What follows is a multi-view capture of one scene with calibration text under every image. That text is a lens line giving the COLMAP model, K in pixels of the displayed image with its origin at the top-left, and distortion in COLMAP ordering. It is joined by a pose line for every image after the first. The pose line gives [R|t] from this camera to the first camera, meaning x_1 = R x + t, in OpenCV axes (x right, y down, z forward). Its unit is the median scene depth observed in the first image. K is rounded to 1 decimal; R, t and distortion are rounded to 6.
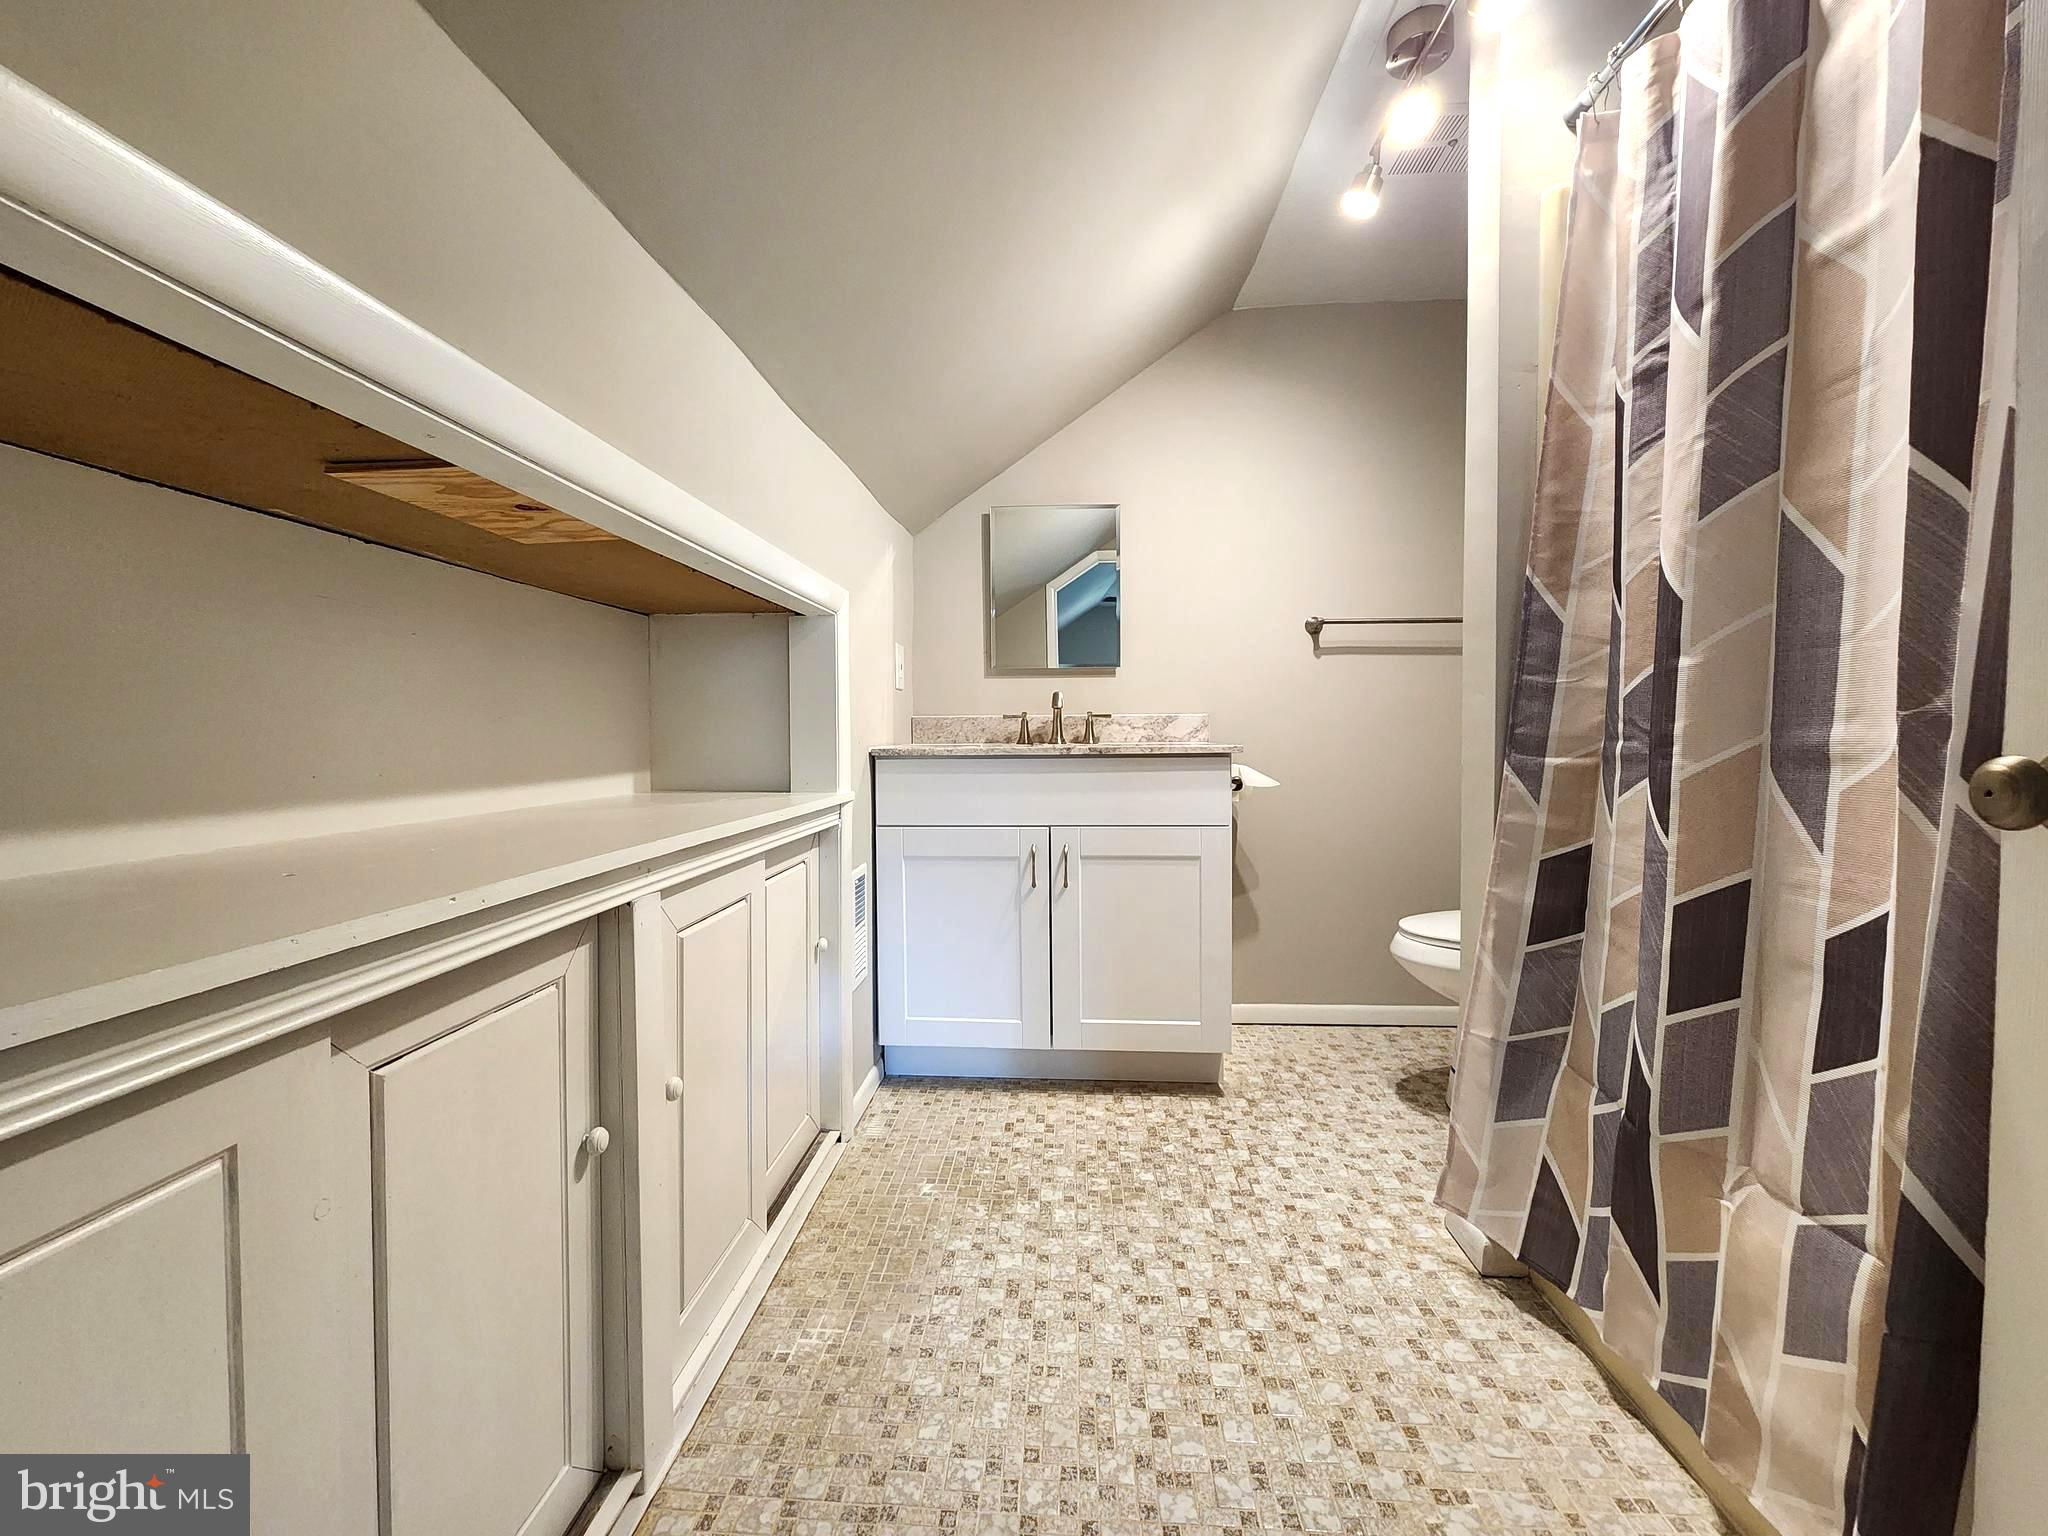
lens RADIAL K [[843.8, 0, 1007.1], [0, 843.8, 757.5], [0, 0, 1]] dist [-0.000427, -0.000151]
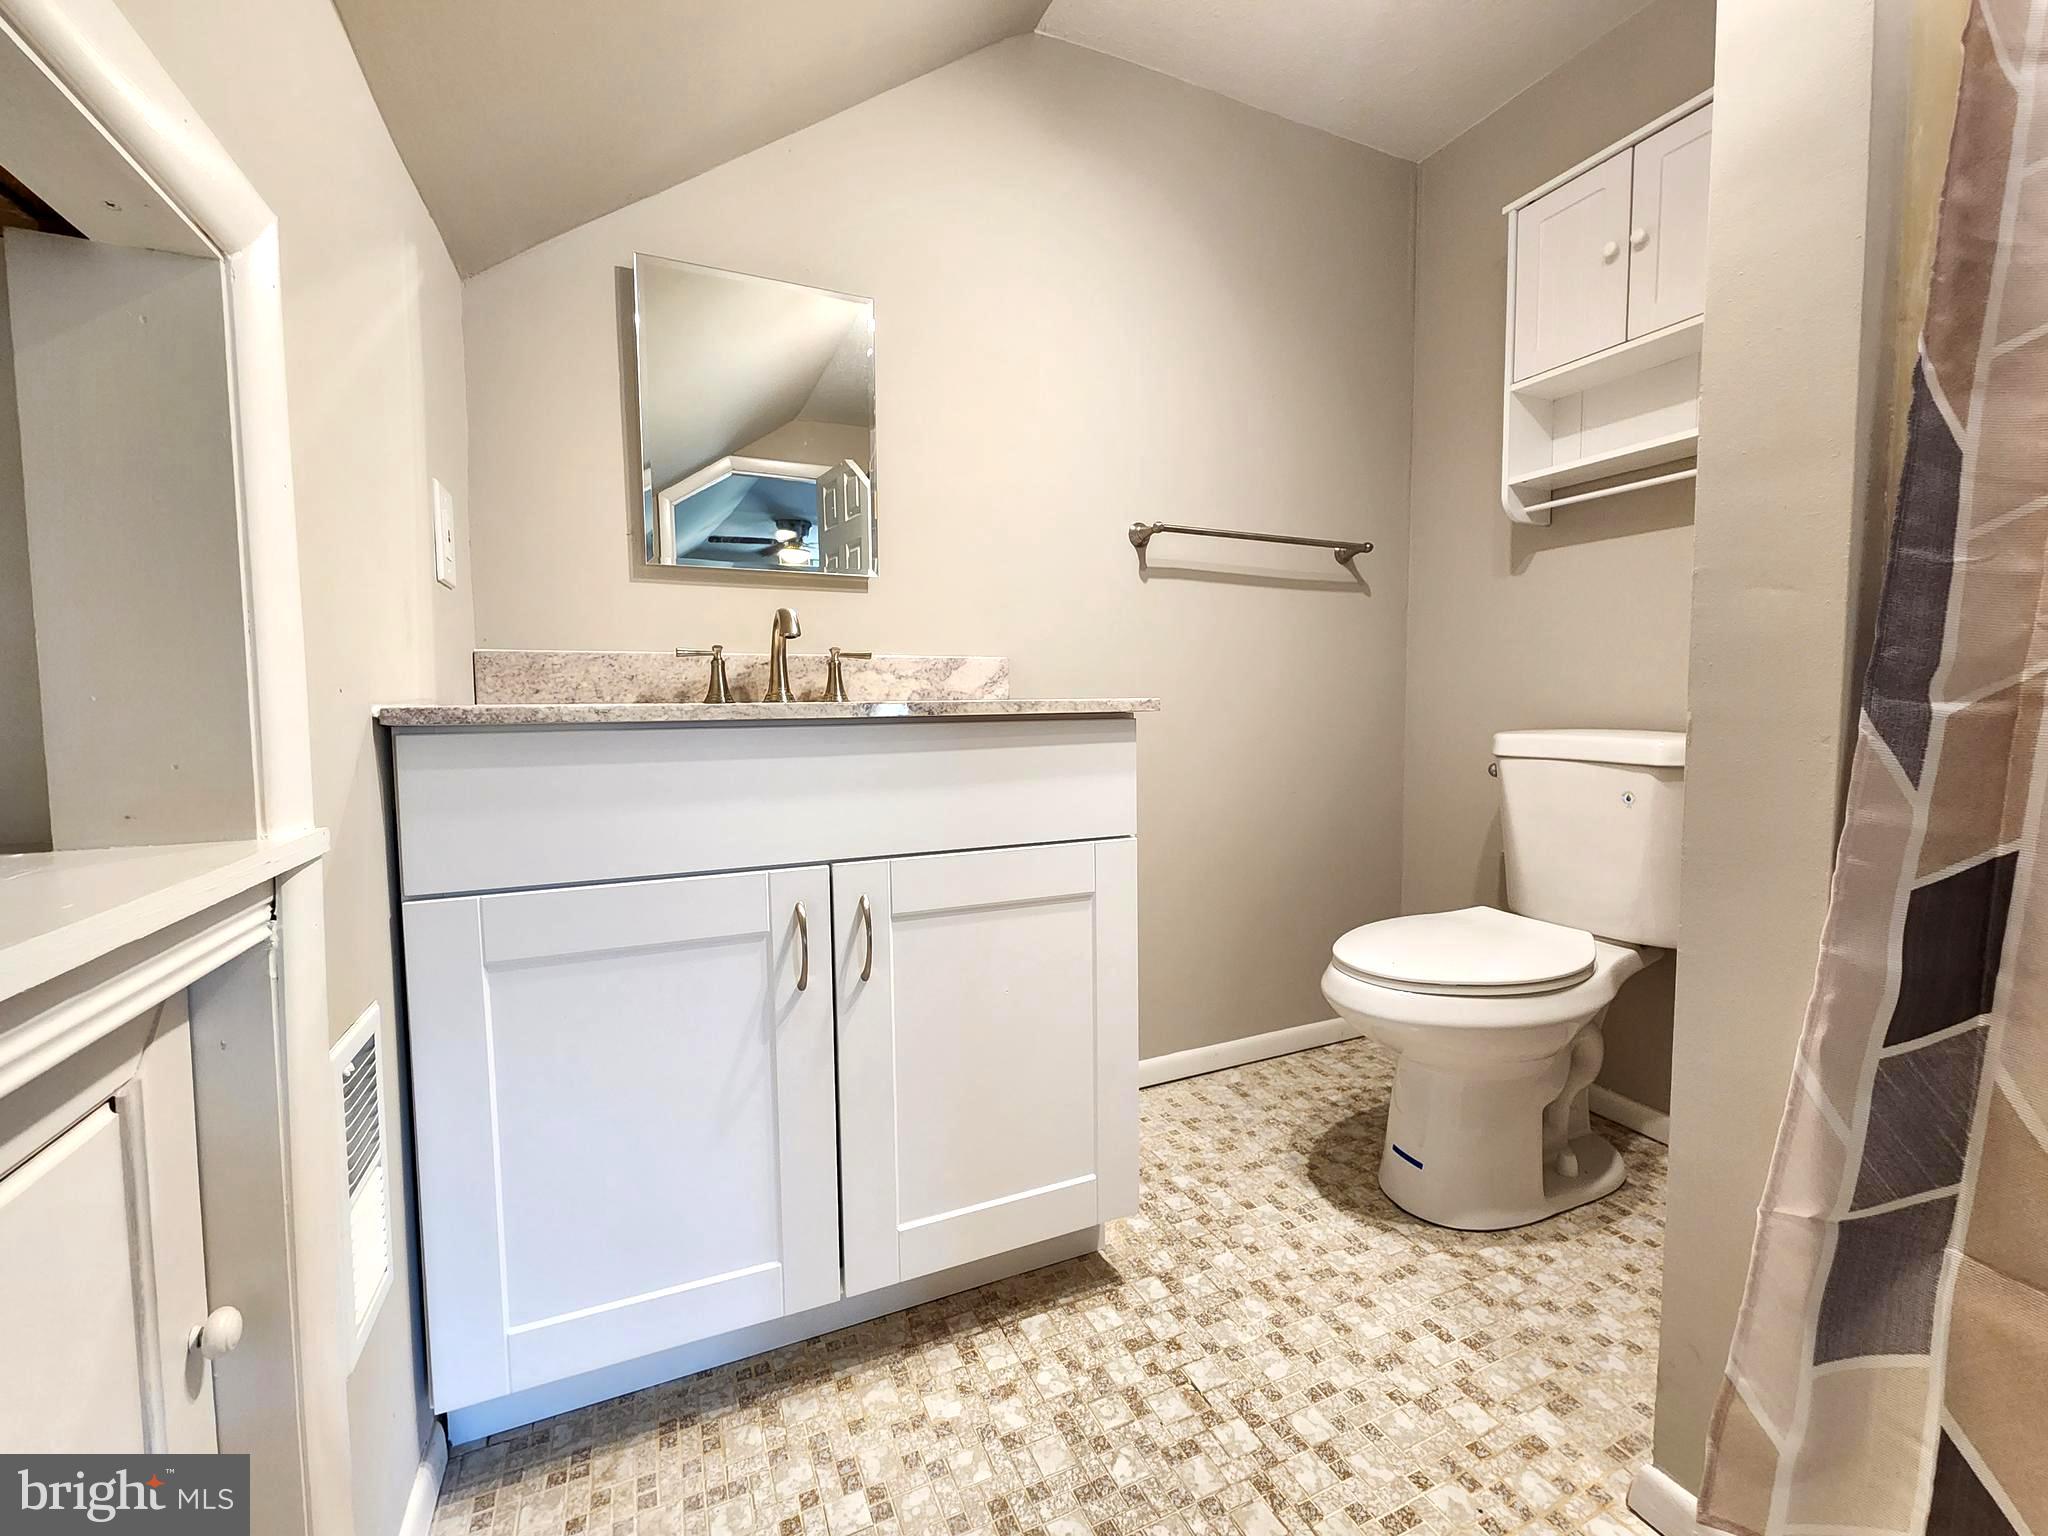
lens RADIAL K [[843.8, 0, 1007.1], [0, 843.8, 757.5], [0, 0, 1]] dist [-0.000427, -0.000151]
pose [[0.881478, -0.032016, 0.471139, -0.090963], [0.017548, 0.999231, 0.035070, 0.004119], [-0.471900, -0.022646, 0.881361, 0.523207]]
